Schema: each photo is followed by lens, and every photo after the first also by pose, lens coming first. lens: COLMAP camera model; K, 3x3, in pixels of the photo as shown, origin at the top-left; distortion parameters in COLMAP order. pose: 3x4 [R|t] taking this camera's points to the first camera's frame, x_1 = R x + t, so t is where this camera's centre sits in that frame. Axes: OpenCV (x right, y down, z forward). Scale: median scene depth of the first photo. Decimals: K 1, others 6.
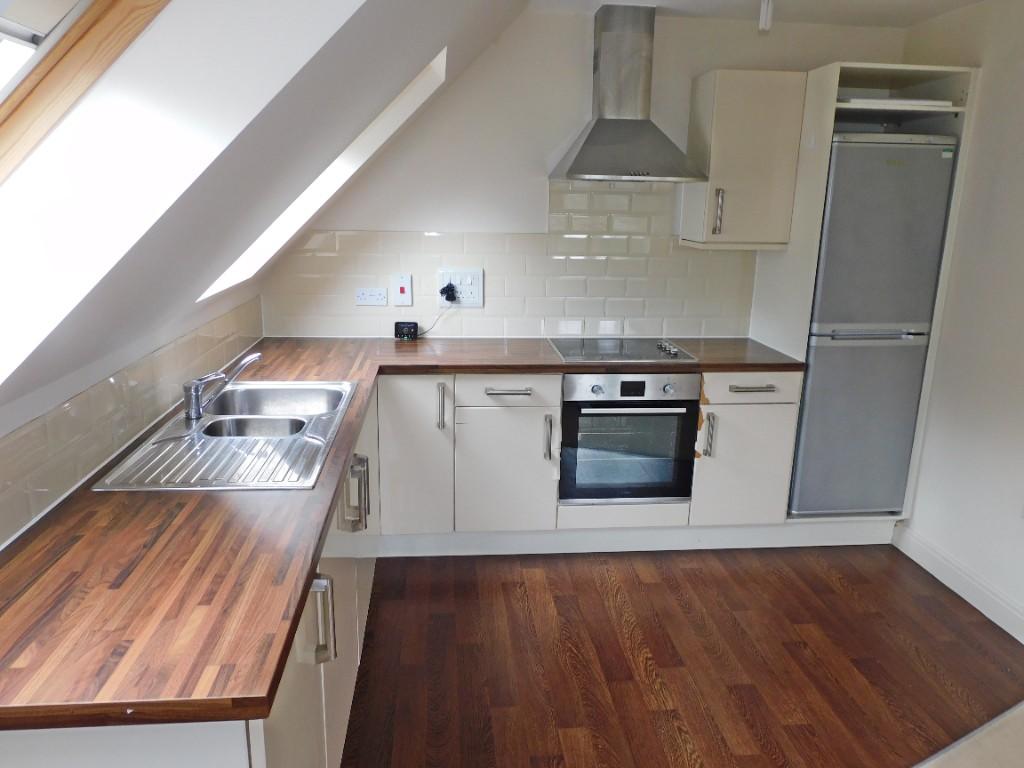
lens RADIAL K [[727.8, 0, 512.6], [0, 727.8, 379.3], [0, 0, 1]] dist [-0.000356, 0.000918]
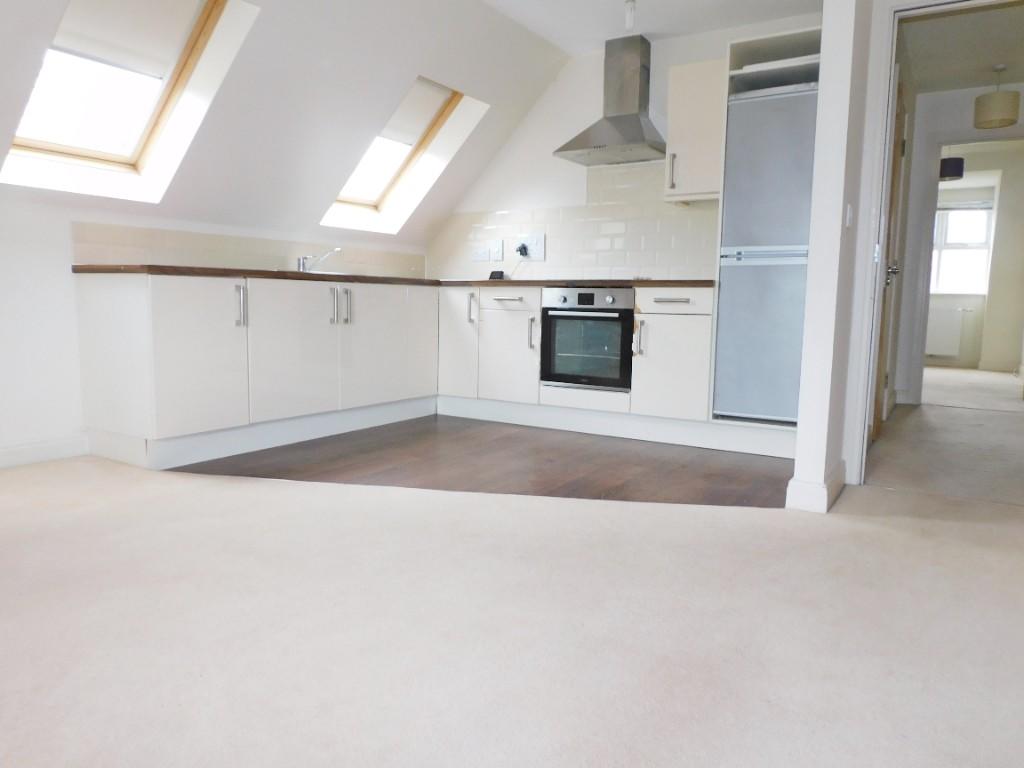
lens RADIAL K [[727.8, 0, 511.1], [0, 727.8, 385.8], [0, 0, 1]] dist [-0.000356, 0.000918]
pose [[0.786479, 0.066845, -0.613989, 0.897499], [-0.156728, 0.983185, -0.093719, 0.320919], [0.597400, 0.169937, 0.783731, -0.130440]]
